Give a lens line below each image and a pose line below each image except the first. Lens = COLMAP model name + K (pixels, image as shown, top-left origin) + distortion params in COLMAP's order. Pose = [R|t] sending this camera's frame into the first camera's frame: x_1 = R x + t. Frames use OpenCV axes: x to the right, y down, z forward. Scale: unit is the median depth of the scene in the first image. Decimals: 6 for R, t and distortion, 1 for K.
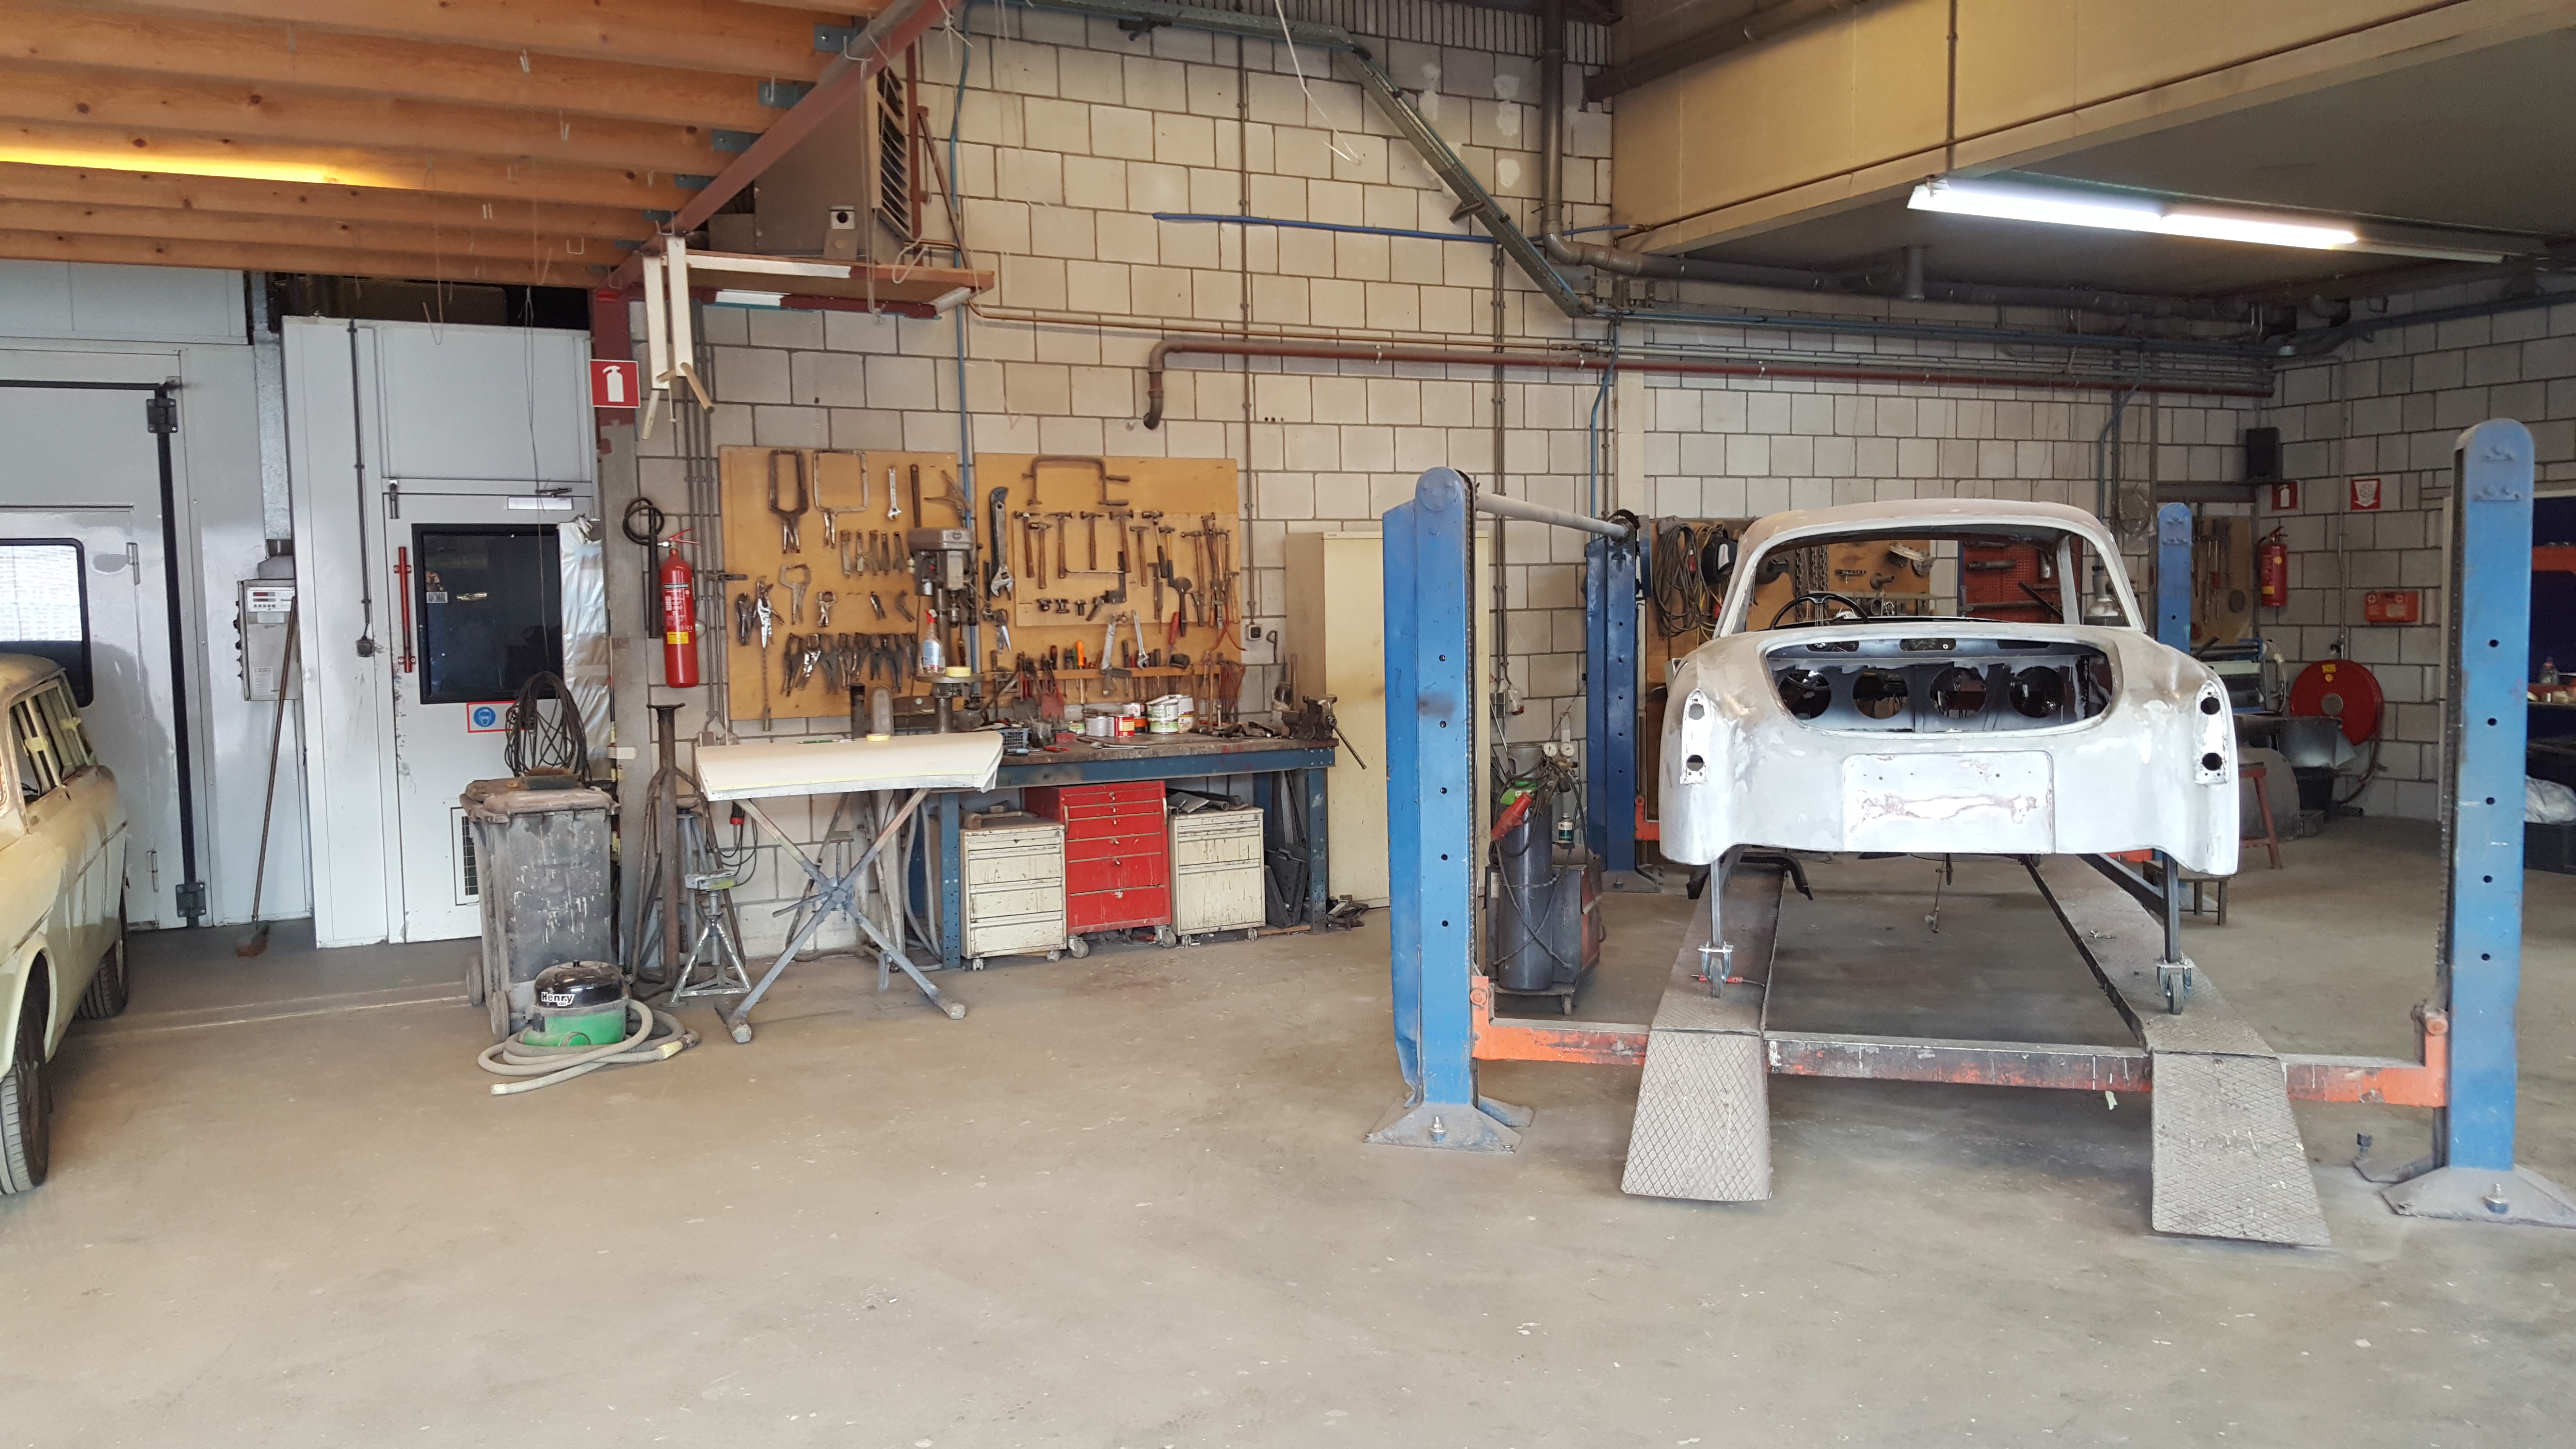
lens RADIAL K [[1934.5, 0, 1283.7], [0, 1934.5, 730.5], [0, 0, 1]] dist [0.011155, -0.001354]
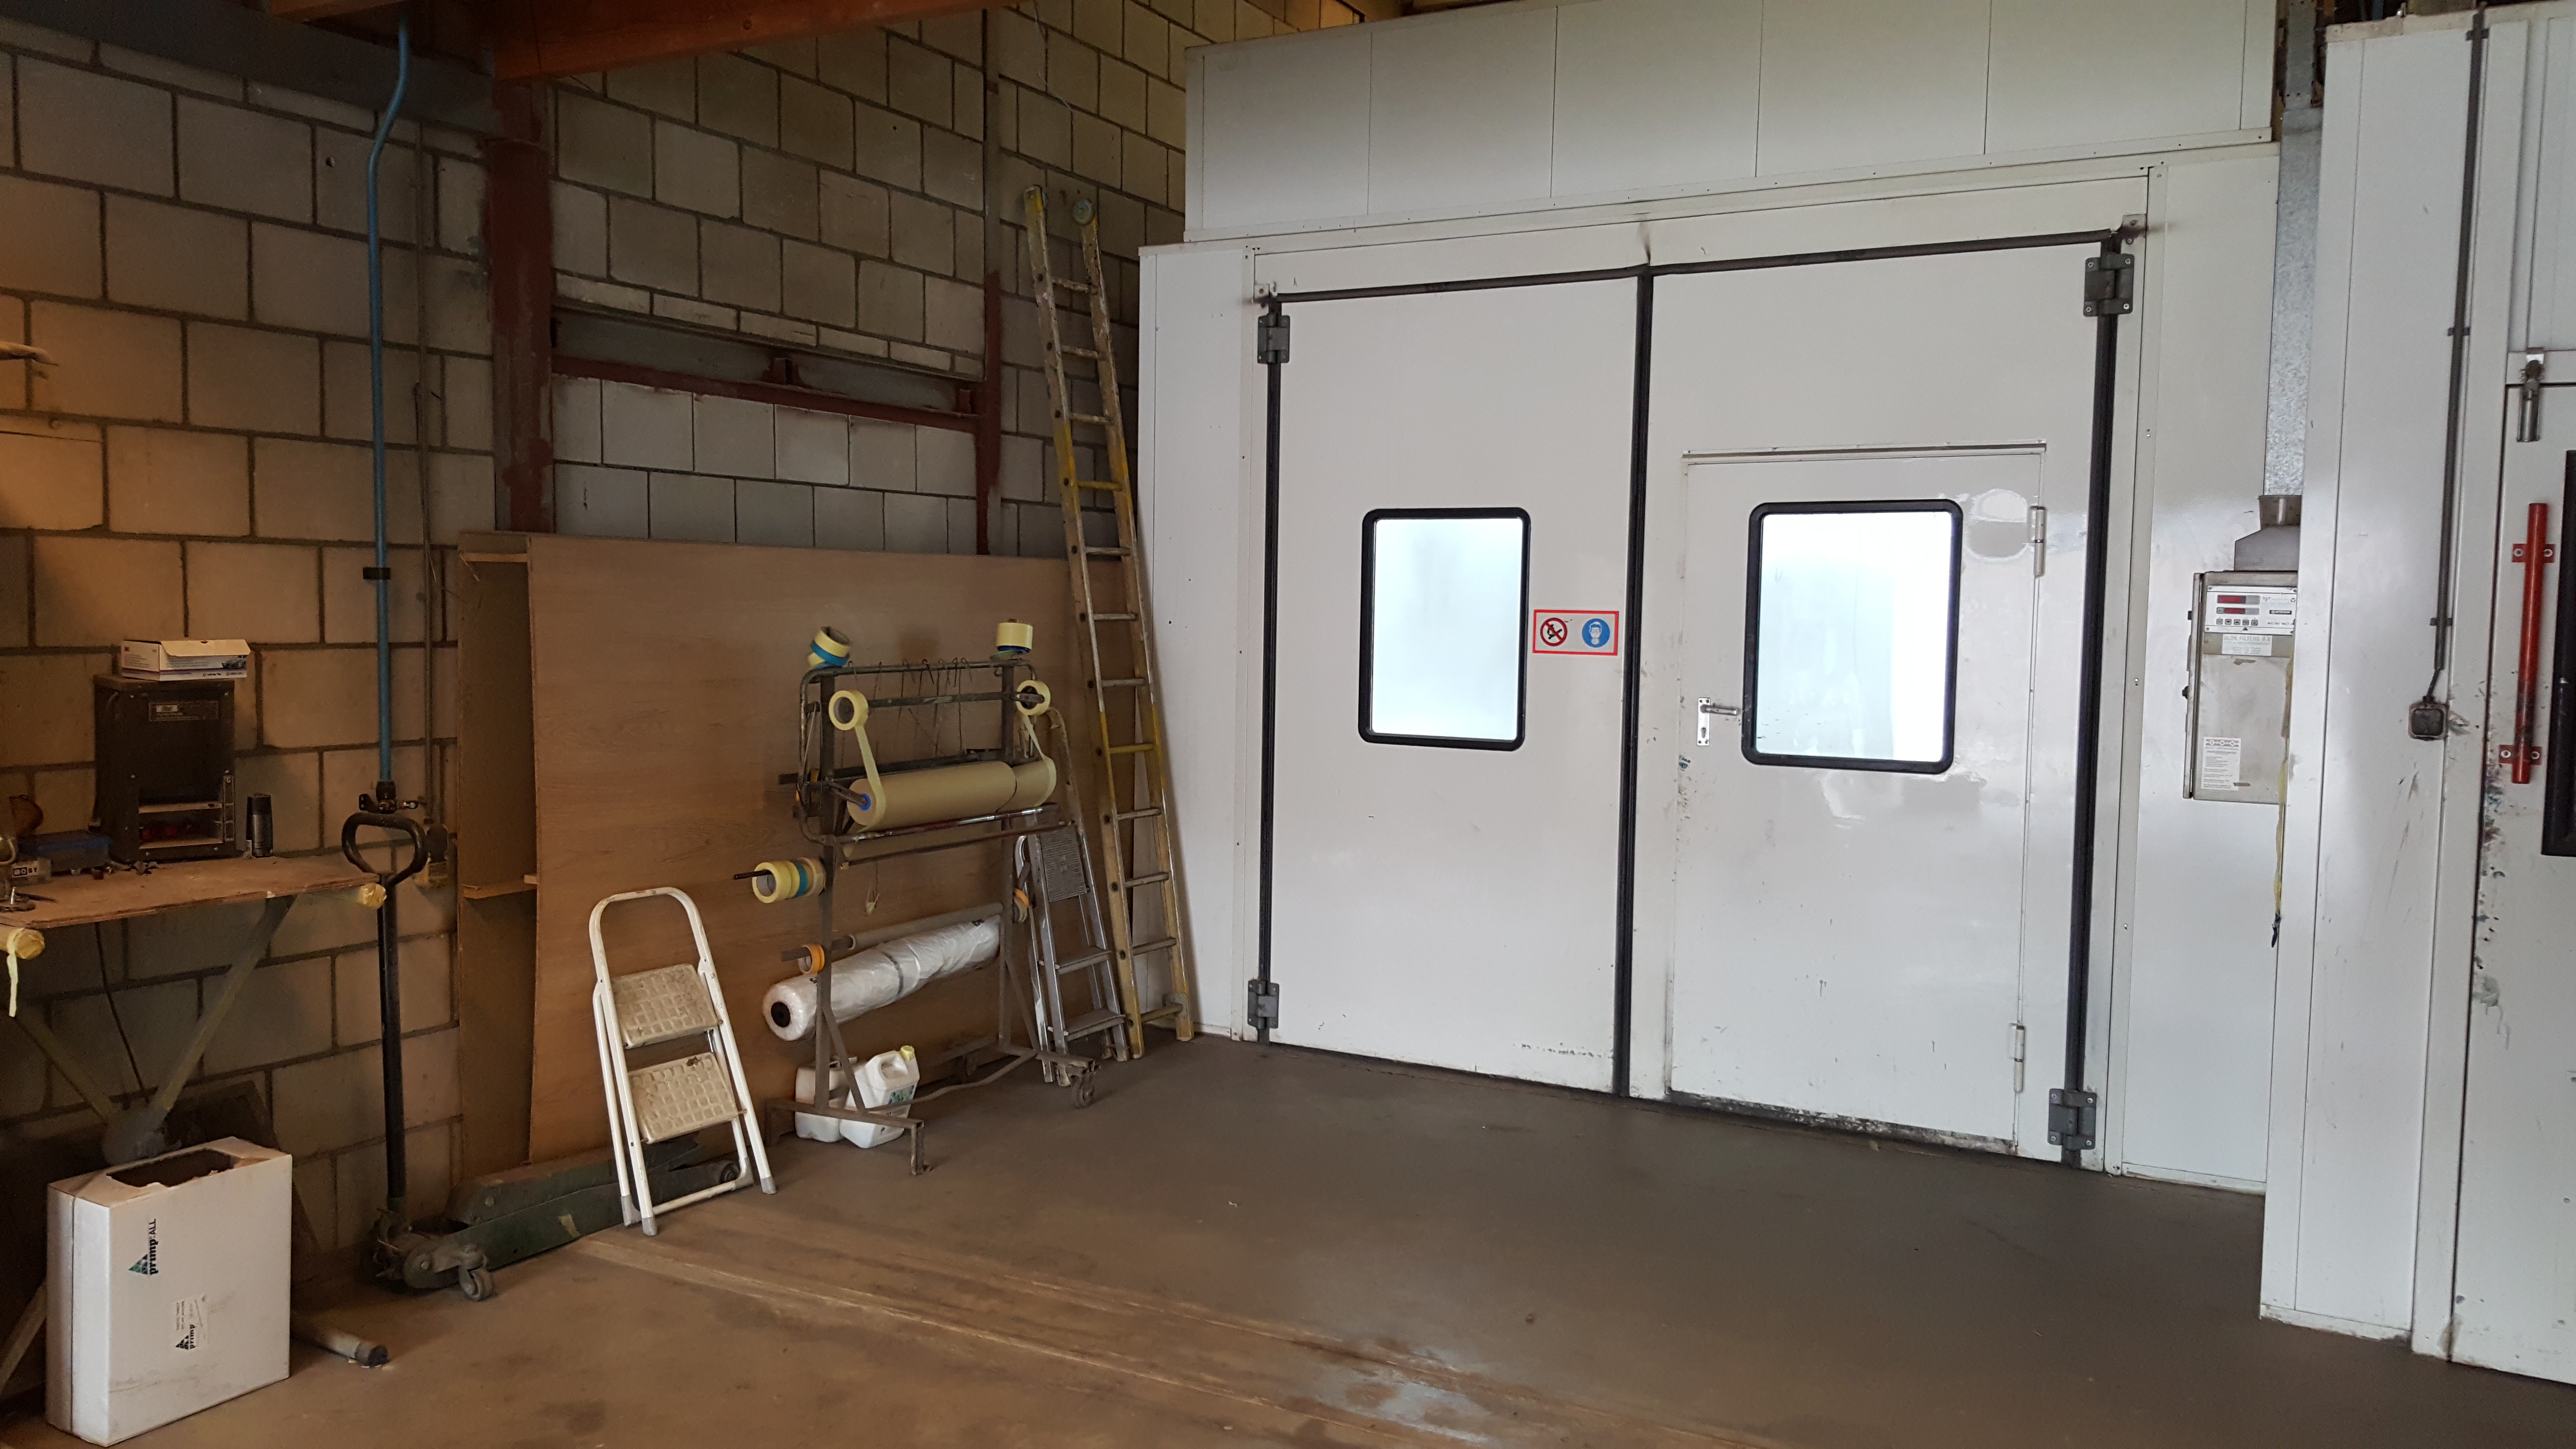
lens RADIAL K [[1934.5, 0, 1286.9], [0, 1934.5, 735.6], [0, 0, 1]] dist [0.011155, -0.001354]
pose [[0.553701, 0.086556, -0.828205, -0.234077], [-0.083004, 0.995367, 0.048533, -0.038341], [0.828568, 0.041871, 0.558320, 0.502722]]
